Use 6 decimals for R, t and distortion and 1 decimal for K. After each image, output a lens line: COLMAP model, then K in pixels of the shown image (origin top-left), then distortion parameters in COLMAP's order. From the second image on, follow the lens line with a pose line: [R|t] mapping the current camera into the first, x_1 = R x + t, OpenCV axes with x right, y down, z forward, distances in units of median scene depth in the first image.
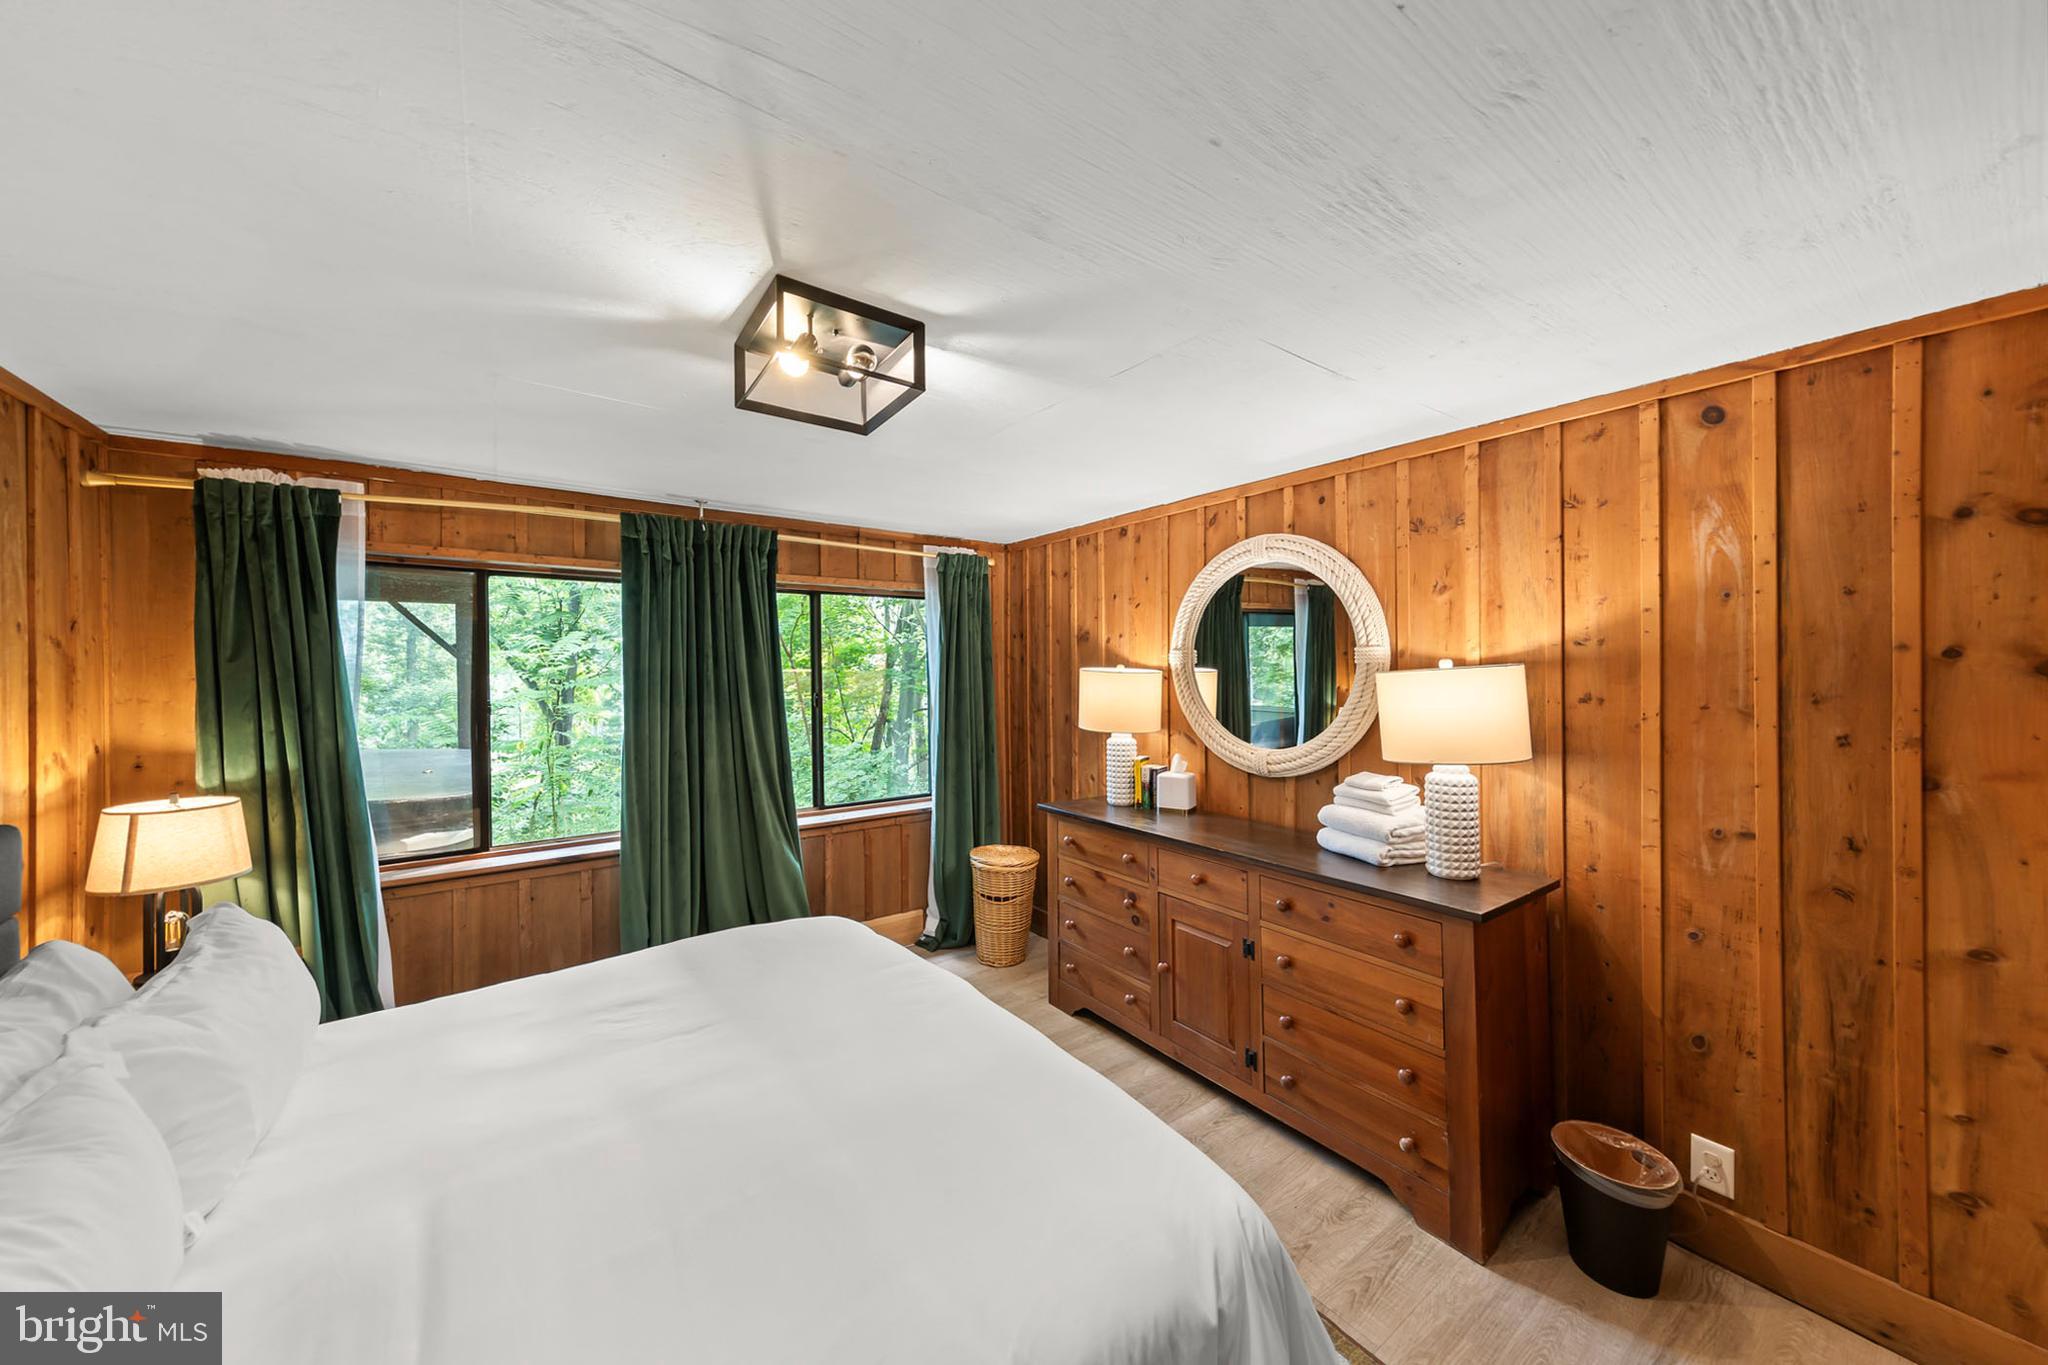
lens RADIAL K [[687.6, 0, 1024.7], [0, 687.6, 667.3], [0, 0, 1]] dist [0.000675, 0.000006]
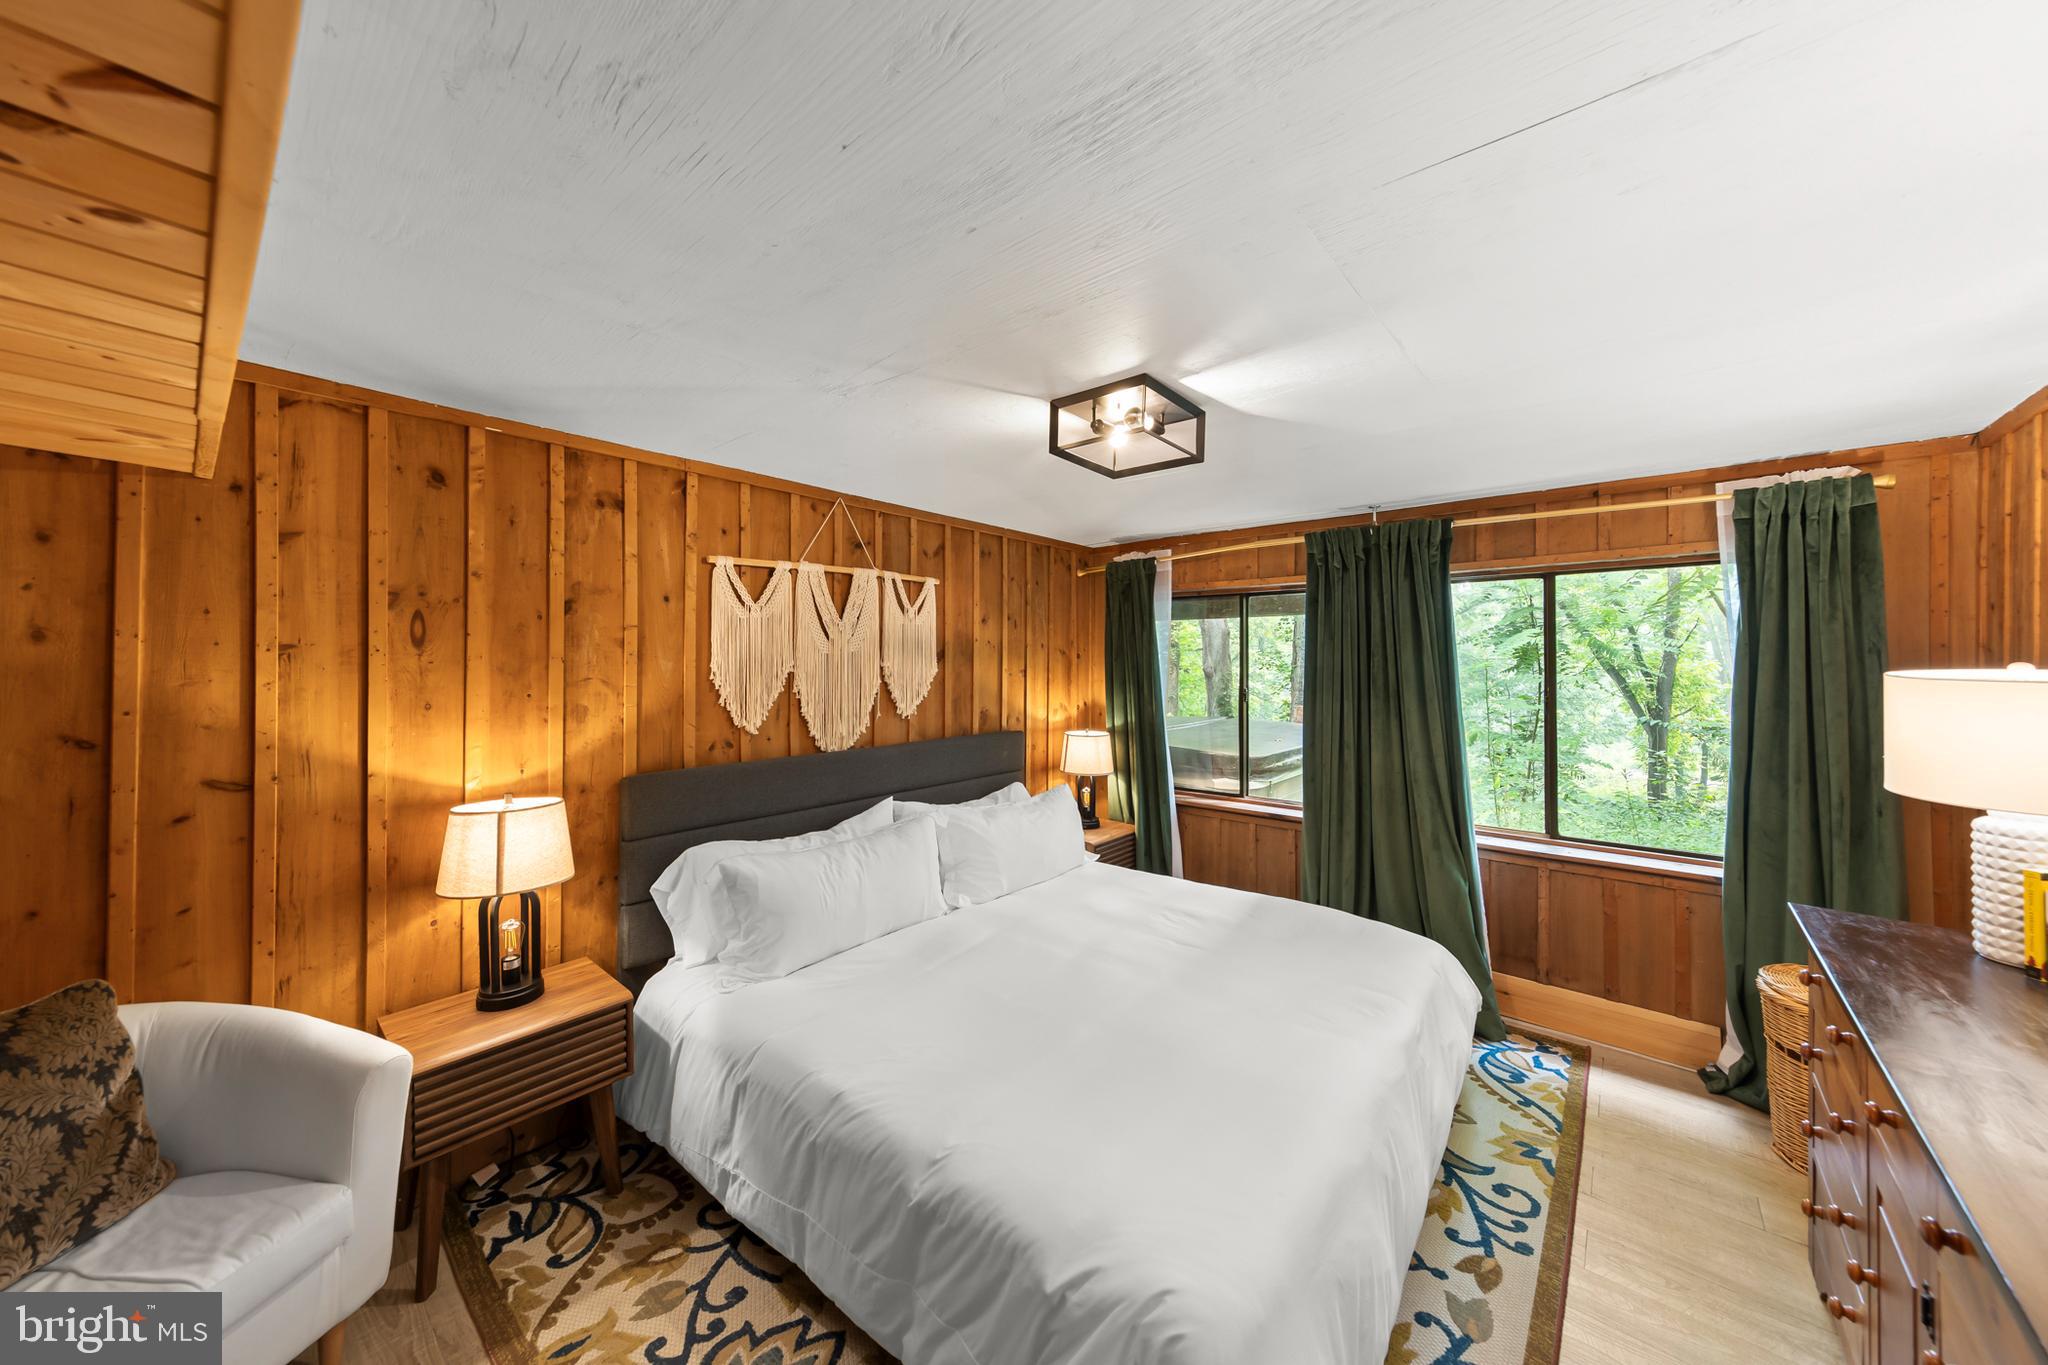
lens RADIAL K [[709.8, 0, 1052.1], [0, 709.8, 666.6], [0, 0, 1]] dist [0.000477, 0.000024]
pose [[0.248417, 0.008973, -0.968612, 0.544957], [-0.000943, 0.999959, 0.009022, -0.008055], [0.968653, -0.001328, 0.248415, 0.305201]]
